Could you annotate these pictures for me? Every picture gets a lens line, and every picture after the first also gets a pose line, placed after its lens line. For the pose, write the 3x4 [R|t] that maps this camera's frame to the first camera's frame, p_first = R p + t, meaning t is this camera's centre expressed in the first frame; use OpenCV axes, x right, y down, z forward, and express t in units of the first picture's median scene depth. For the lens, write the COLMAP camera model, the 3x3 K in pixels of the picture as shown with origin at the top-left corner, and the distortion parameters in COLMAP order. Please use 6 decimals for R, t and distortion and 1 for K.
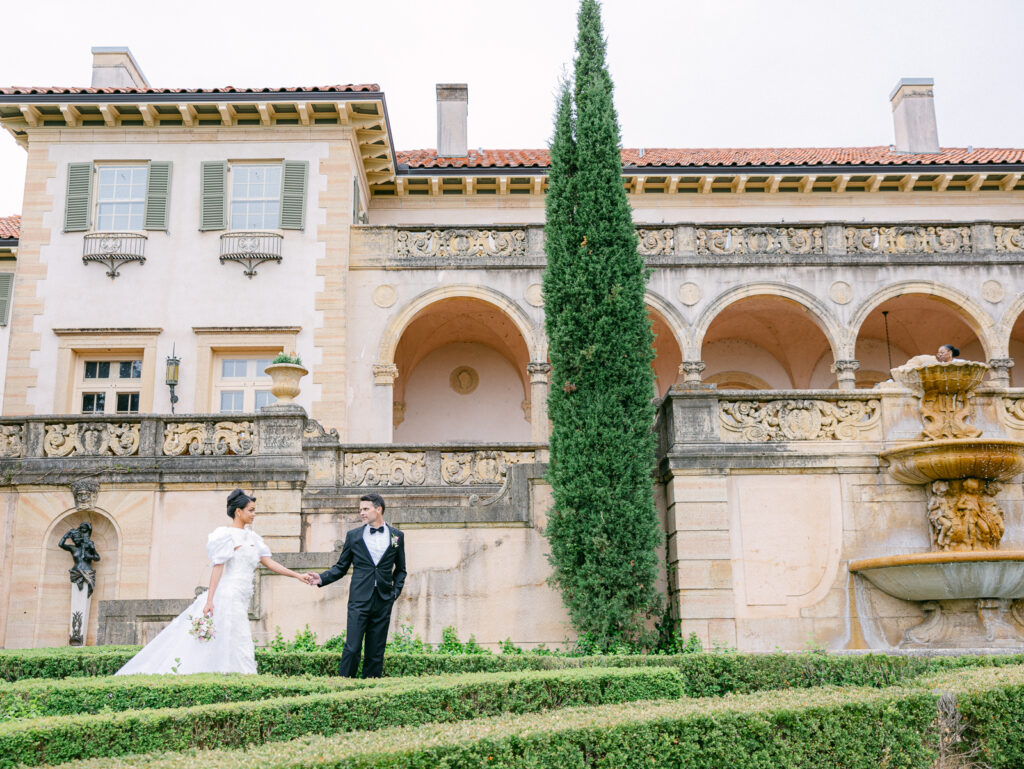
lens RADIAL K [[1157.2, 0, 485.3], [0, 1157.2, 359.5], [0, 0, 1]] dist [-0.002687, 0.012057]
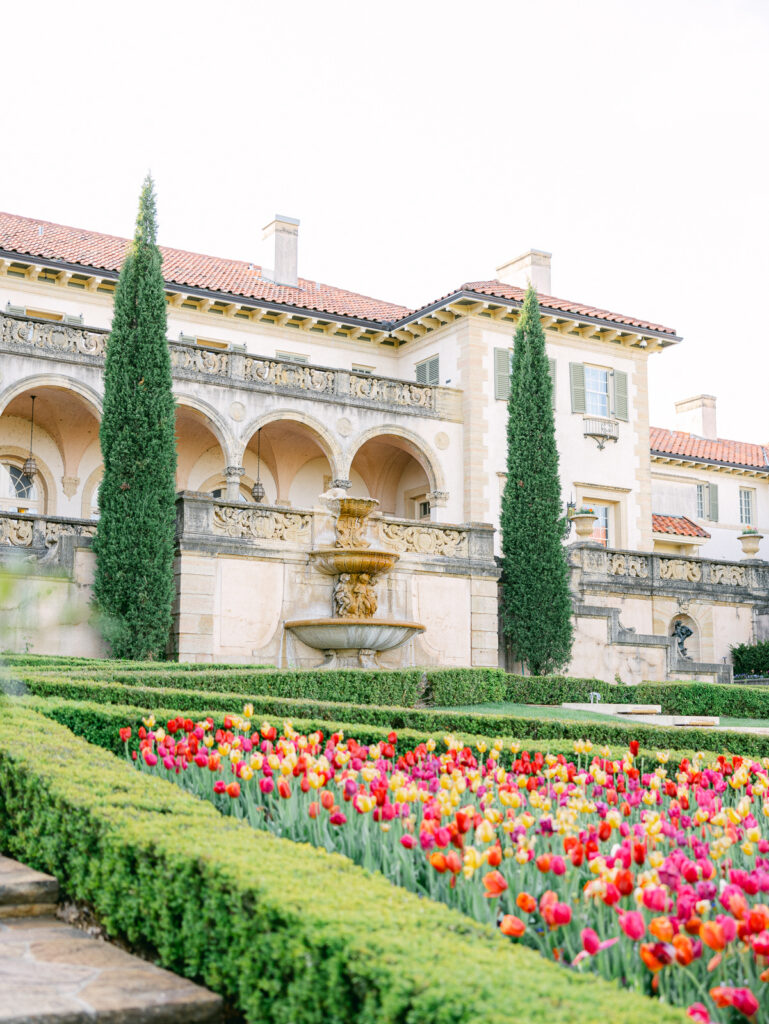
lens RADIAL K [[1396.2, 0, 382.6], [0, 1396.2, 538.0], [0, 0, 1]] dist [0.005619, 0.040463]
pose [[0.850815, 0.093411, 0.517096, -0.513347], [-0.144980, 0.987605, 0.060140, -0.058998], [-0.505069, -0.126137, 0.853812, -0.588415]]
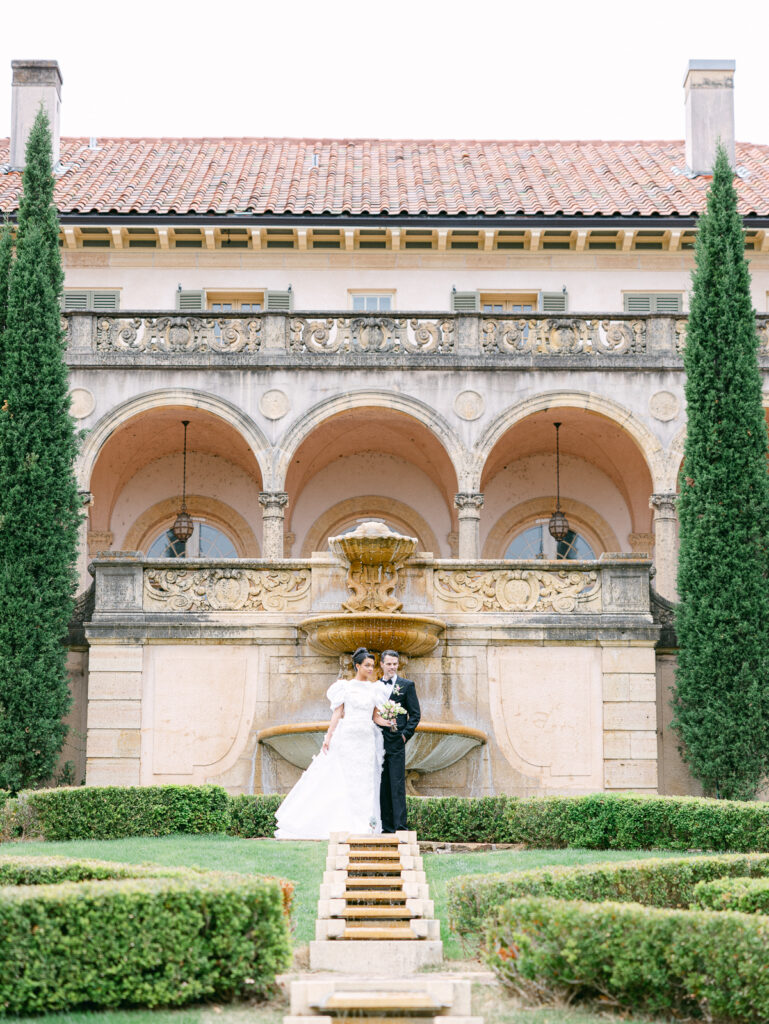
lens RADIAL K [[2498.3, 0, 384.5], [0, 2498.3, 512.0], [0, 0, 1]] dist [0.005961, 0.079251]
pose [[0.999911, 0.013290, -0.001422, 0.411568], [-0.013169, 0.997786, 0.065183, -0.154382], [0.002285, -0.065159, 0.997872, -1.117244]]
